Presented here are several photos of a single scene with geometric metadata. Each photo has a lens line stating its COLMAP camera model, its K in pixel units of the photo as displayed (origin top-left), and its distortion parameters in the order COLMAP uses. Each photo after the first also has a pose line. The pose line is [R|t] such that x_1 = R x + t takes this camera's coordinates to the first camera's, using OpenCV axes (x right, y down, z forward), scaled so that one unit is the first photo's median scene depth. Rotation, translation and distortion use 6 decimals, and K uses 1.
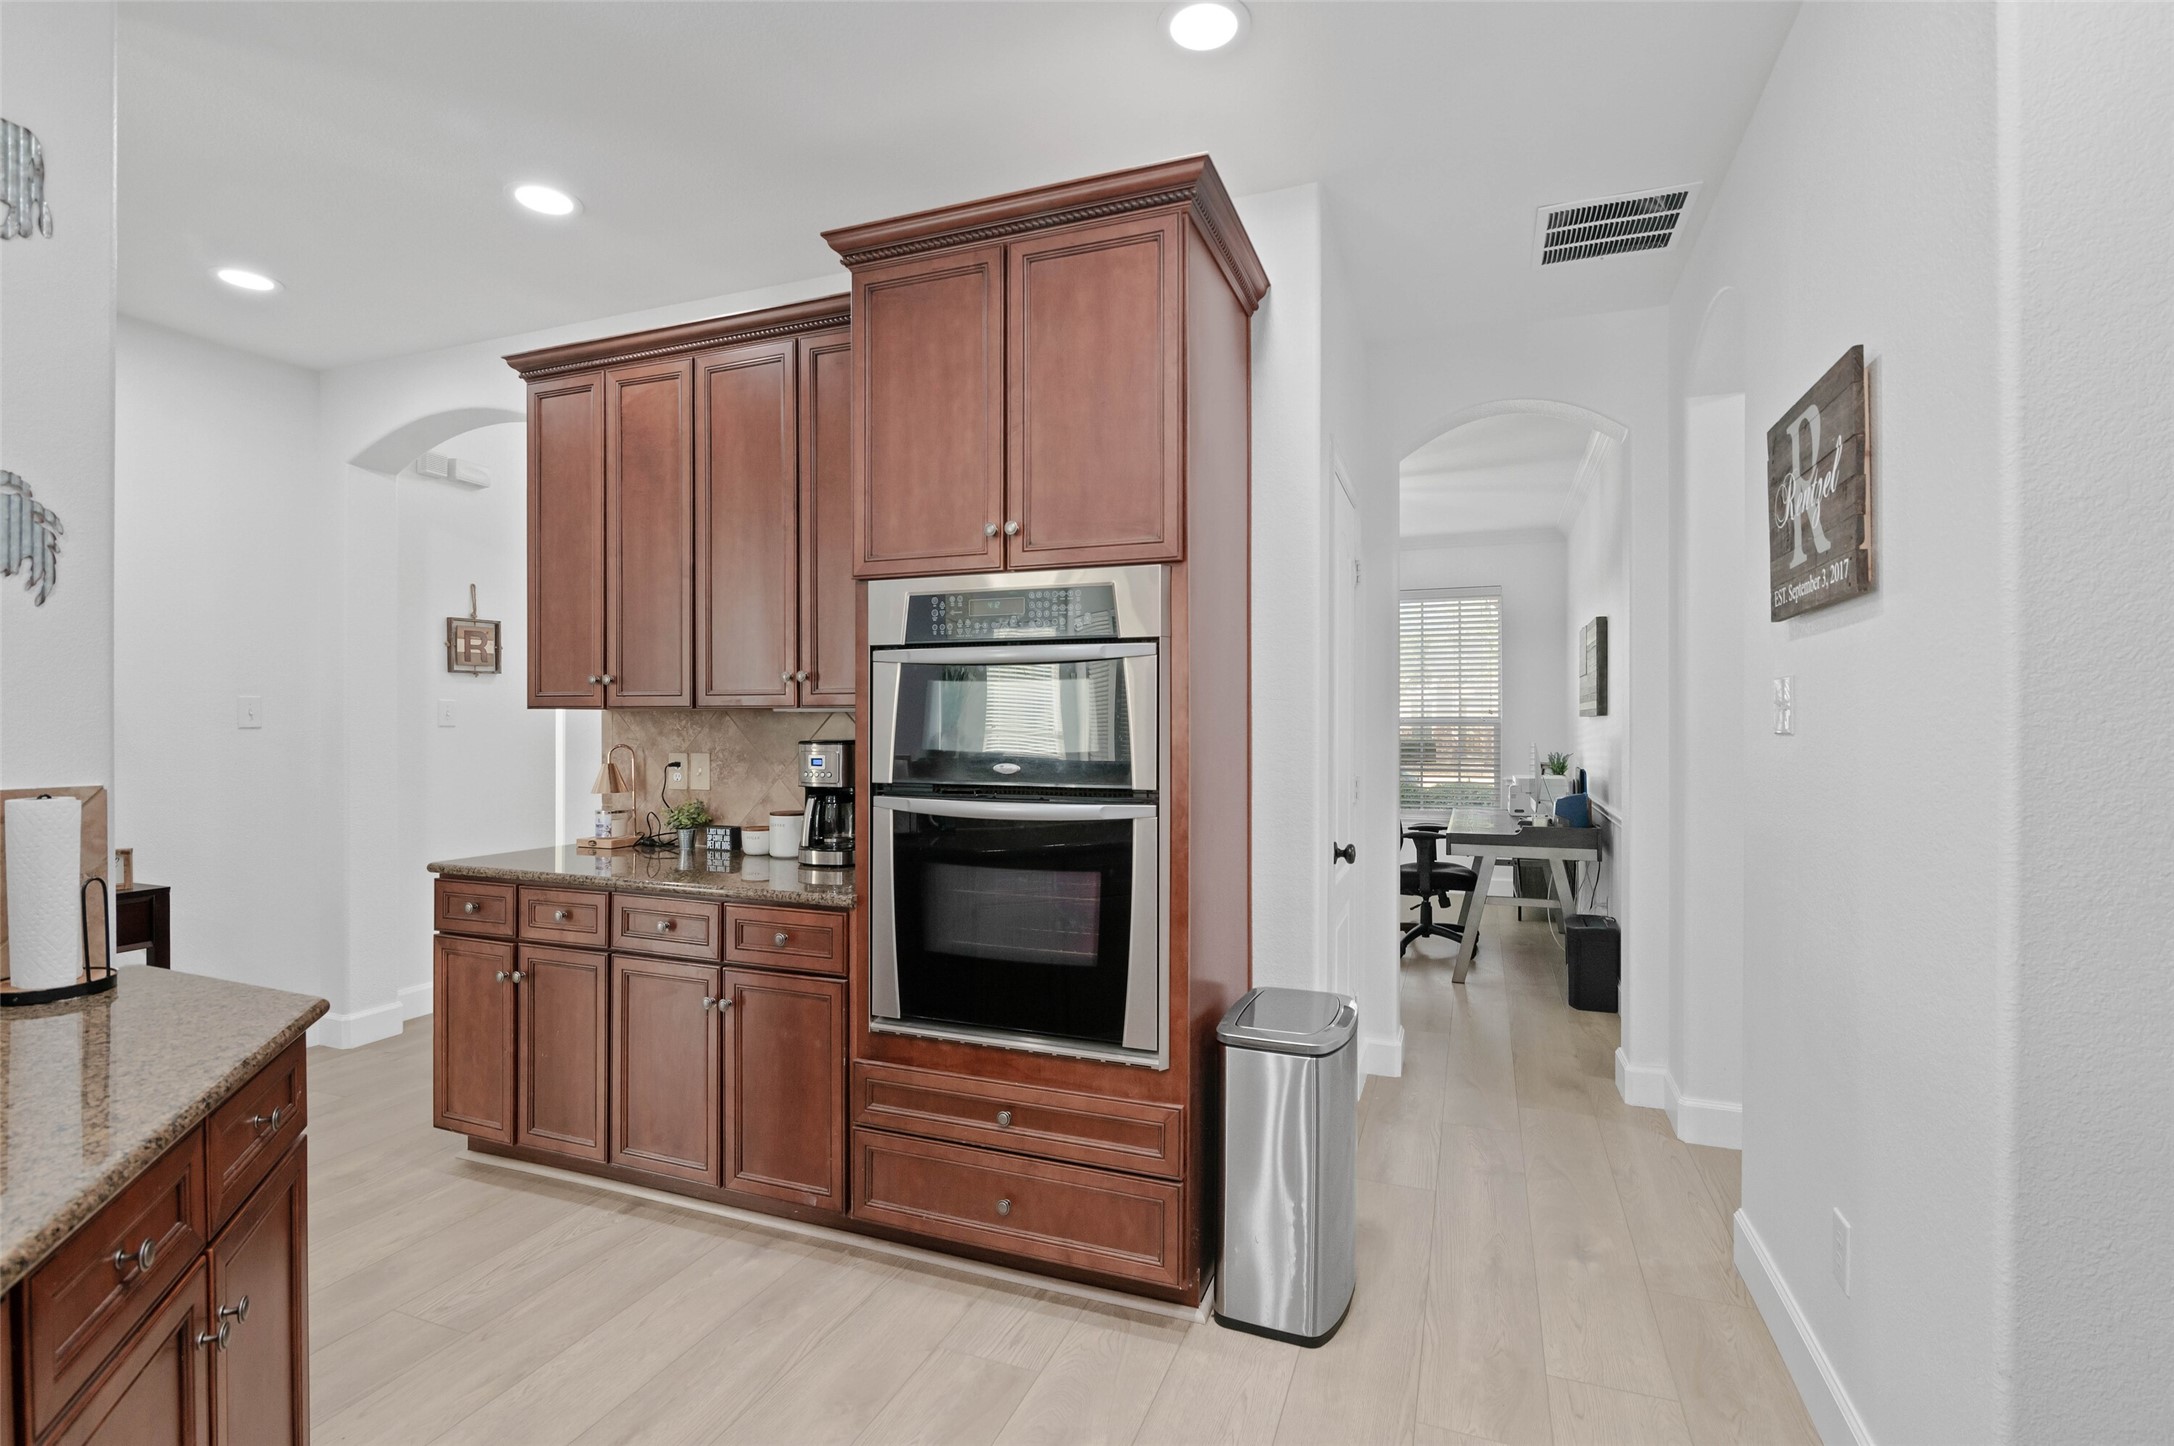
lens RADIAL K [[1006.7, 0, 1097.1], [0, 1006.7, 723.7], [0, 0, 1]] dist [-0.005125, -0.000692]
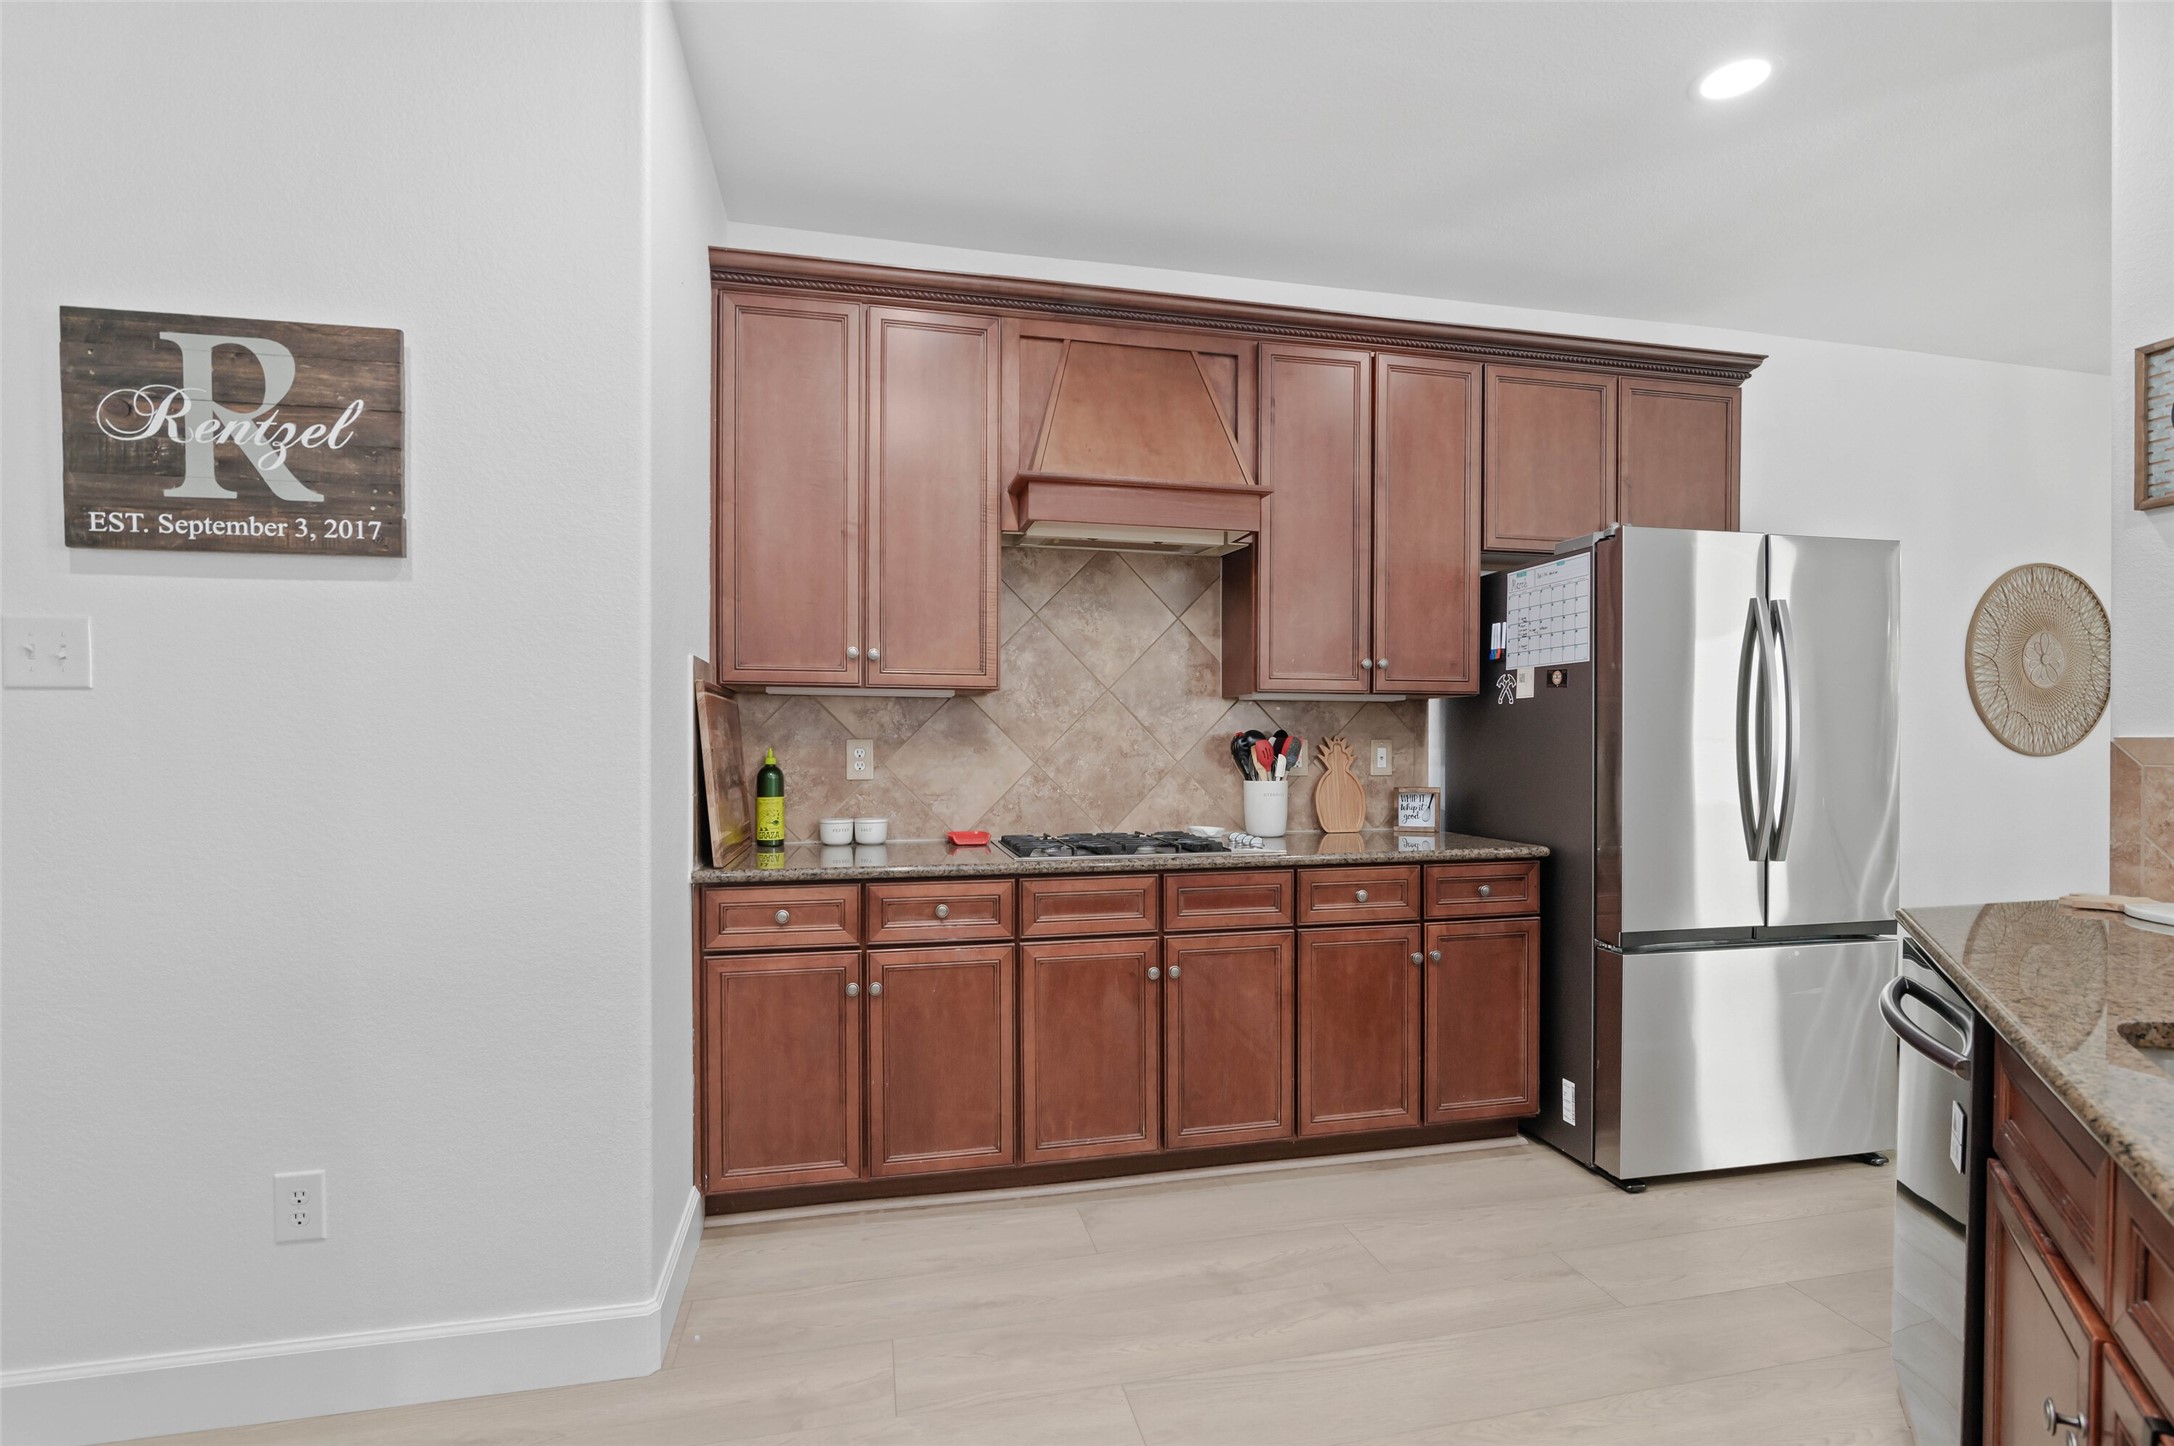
lens RADIAL K [[1006.7, 0, 1088.5], [0, 1006.7, 741.1], [0, 0, 1]] dist [-0.005125, -0.000692]
pose [[-0.551448, 0.001080, 0.834209, -0.312805], [-0.000567, 0.999998, -0.001669, 0.037268], [-0.834209, -0.001394, -0.551447, 0.564352]]
